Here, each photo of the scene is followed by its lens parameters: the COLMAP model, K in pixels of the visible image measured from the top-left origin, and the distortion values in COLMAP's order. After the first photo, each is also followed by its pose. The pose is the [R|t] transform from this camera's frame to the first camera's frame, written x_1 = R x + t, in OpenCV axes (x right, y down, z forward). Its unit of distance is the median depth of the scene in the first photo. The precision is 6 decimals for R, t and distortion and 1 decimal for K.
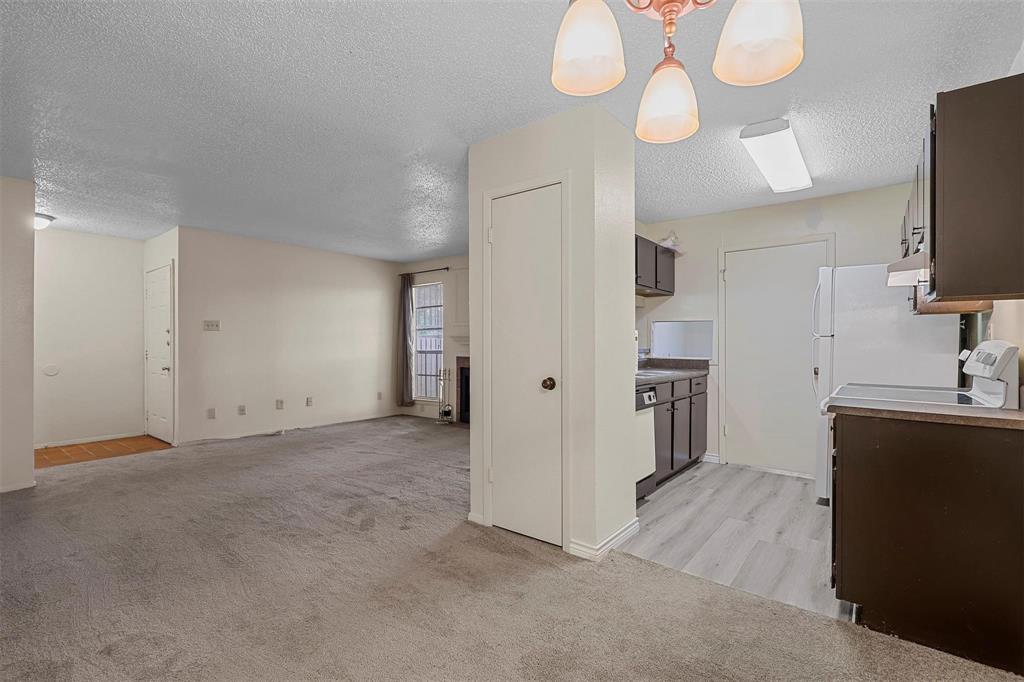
lens RADIAL K [[462.4, 0, 512.0], [0, 462.4, 341.0], [0, 0, 1]] dist [-0.000698, -0.000500]
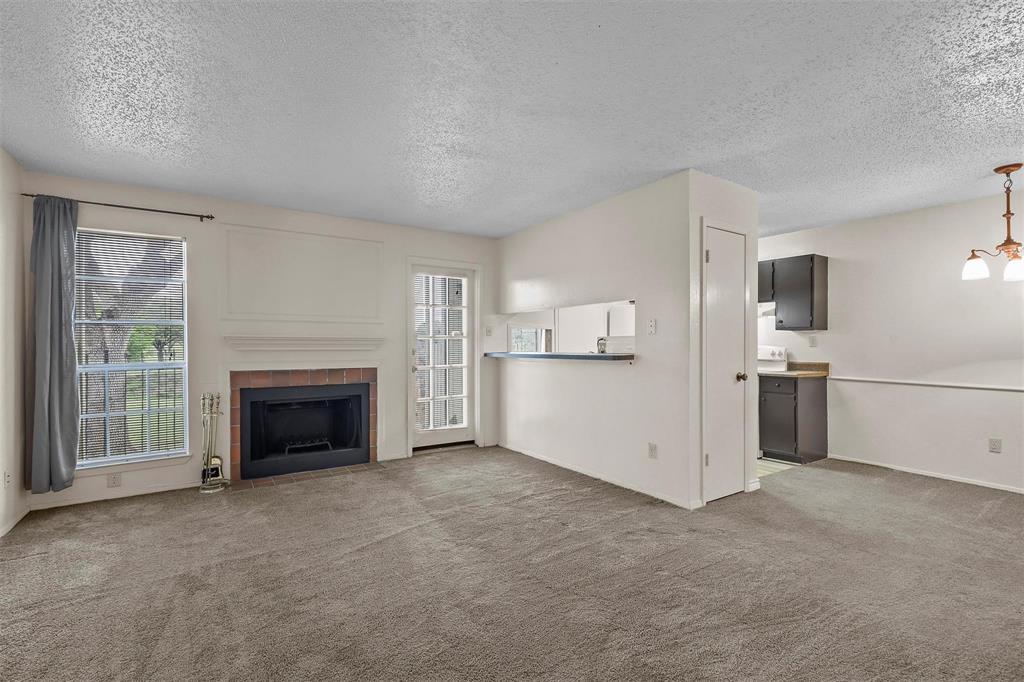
lens RADIAL K [[464.2, 0, 512.3], [0, 464.2, 343.1], [0, 0, 1]] dist [0.001252, 0.000005]
pose [[0.317904, 0.000169, 0.948123, -0.763926], [-0.002371, 0.999997, 0.000616, -0.004629], [-0.948120, -0.002444, 0.317903, 0.631172]]
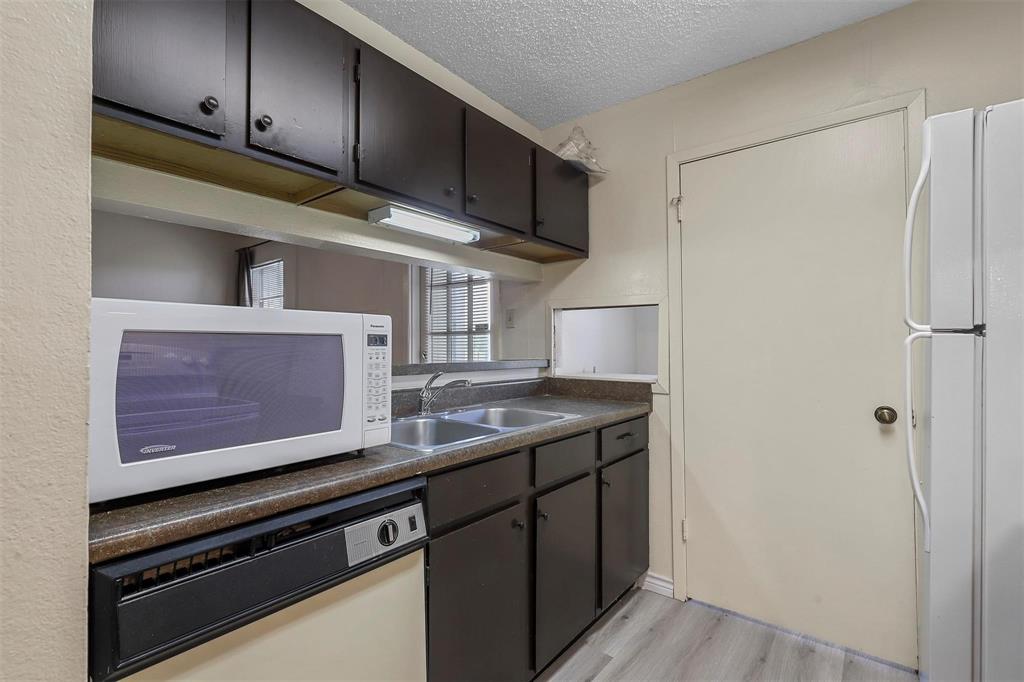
lens RADIAL K [[469.3, 0, 511.9], [0, 469.3, 335.4], [0, 0, 1]] dist [0.011411, -0.000163]
pose [[0.999988, -0.004214, 0.002309, 0.252441], [0.004259, 0.999799, -0.019604, -0.001088], [-0.002226, 0.019614, 0.999805, 0.454542]]
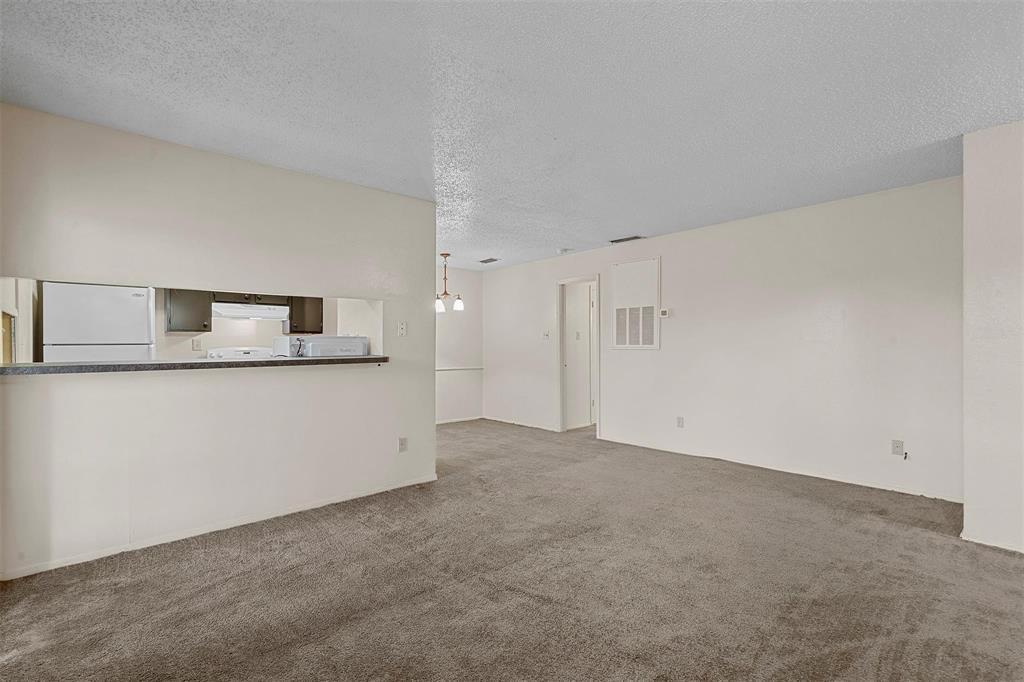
lens RADIAL K [[464.2, 0, 512.3], [0, 464.2, 343.1], [0, 0, 1]] dist [0.001252, 0.000005]
pose [[-0.984522, 0.001828, 0.175251, -0.330935], [0.000220, 0.999958, -0.009195, -0.000096], [-0.175260, -0.009014, -0.984481, 1.381666]]
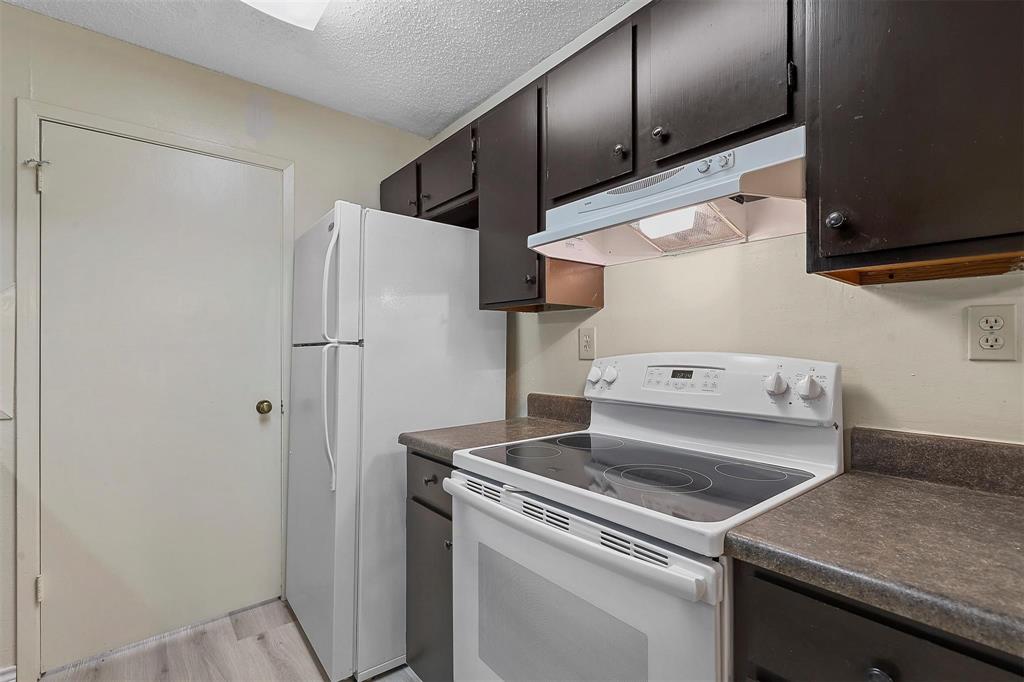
lens RADIAL K [[462.4, 0, 512.0], [0, 462.4, 341.0], [0, 0, 1]] dist [-0.000698, -0.000500]
pose [[0.215119, 0.009381, 0.976543, 0.158086], [0.001875, 0.999948, -0.010019, -0.004621], [-0.976586, 0.003987, 0.215090, 0.488097]]
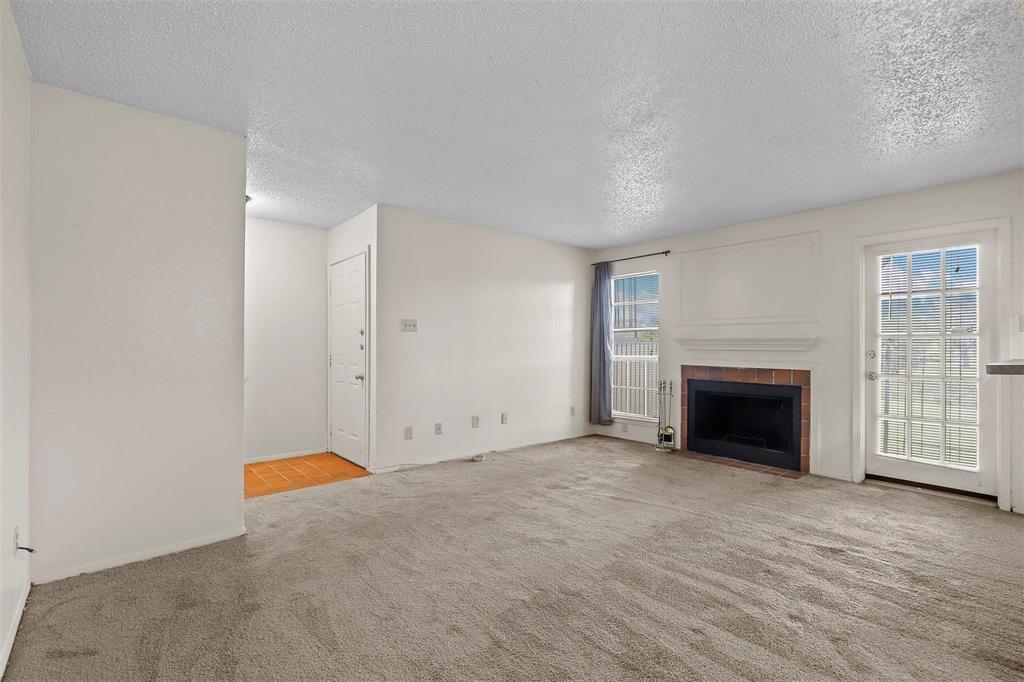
lens RADIAL K [[464.2, 0, 512.3], [0, 464.2, 343.1], [0, 0, 1]] dist [0.001252, 0.000005]
pose [[0.981031, 0.001847, -0.193842, -0.331763], [-0.002354, 0.999994, -0.002385, -0.000628], [0.193837, 0.002796, 0.981030, 0.243530]]
